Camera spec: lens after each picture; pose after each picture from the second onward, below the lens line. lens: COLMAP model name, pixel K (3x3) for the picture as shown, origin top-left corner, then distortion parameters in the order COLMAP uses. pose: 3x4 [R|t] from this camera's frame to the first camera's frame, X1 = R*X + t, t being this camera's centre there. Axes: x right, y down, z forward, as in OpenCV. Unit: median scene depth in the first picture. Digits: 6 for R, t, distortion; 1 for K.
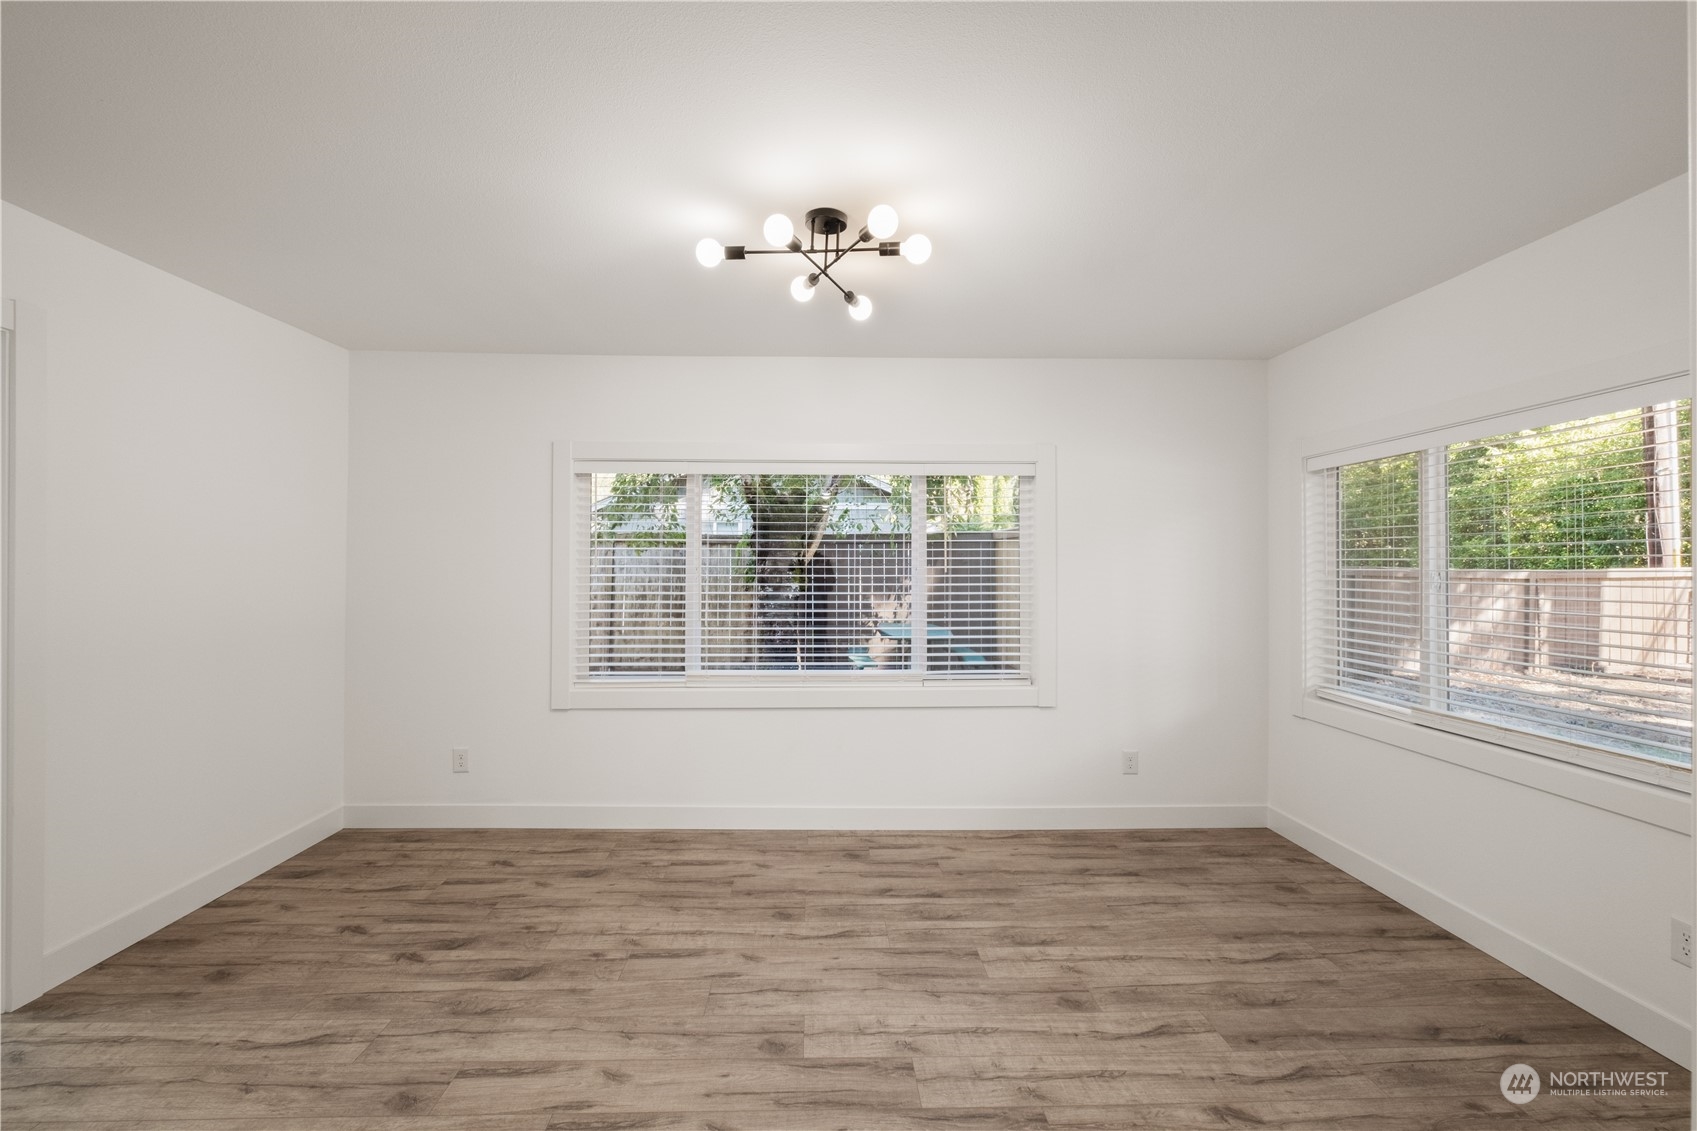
lens RADIAL K [[732.9, 0, 842.7], [0, 732.9, 556.1], [0, 0, 1]] dist [-0.002605, -0.000259]
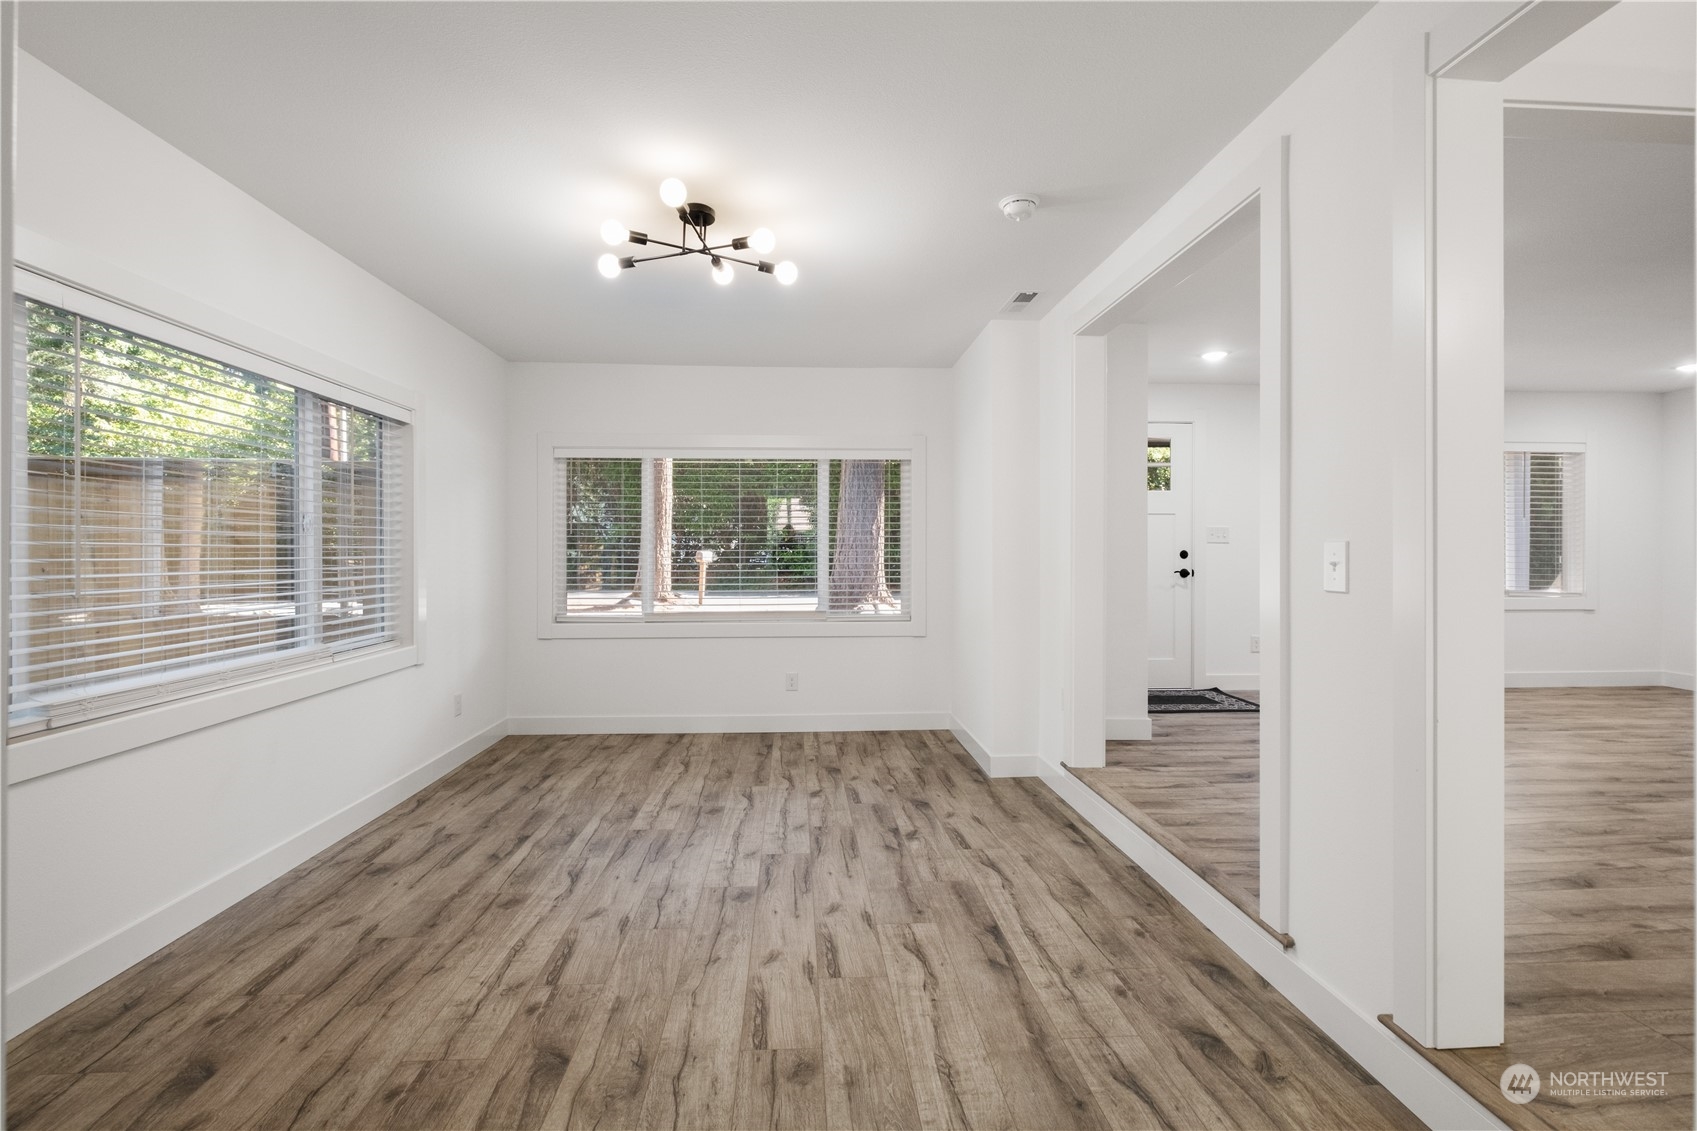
lens RADIAL K [[732.9, 0, 842.7], [0, 732.9, 556.1], [0, 0, 1]] dist [-0.002605, -0.000259]
pose [[-0.005399, -0.007693, 0.999956, -1.033212], [-0.018469, 0.999801, 0.007592, 0.063969], [-0.999815, -0.018427, -0.005540, 0.660117]]
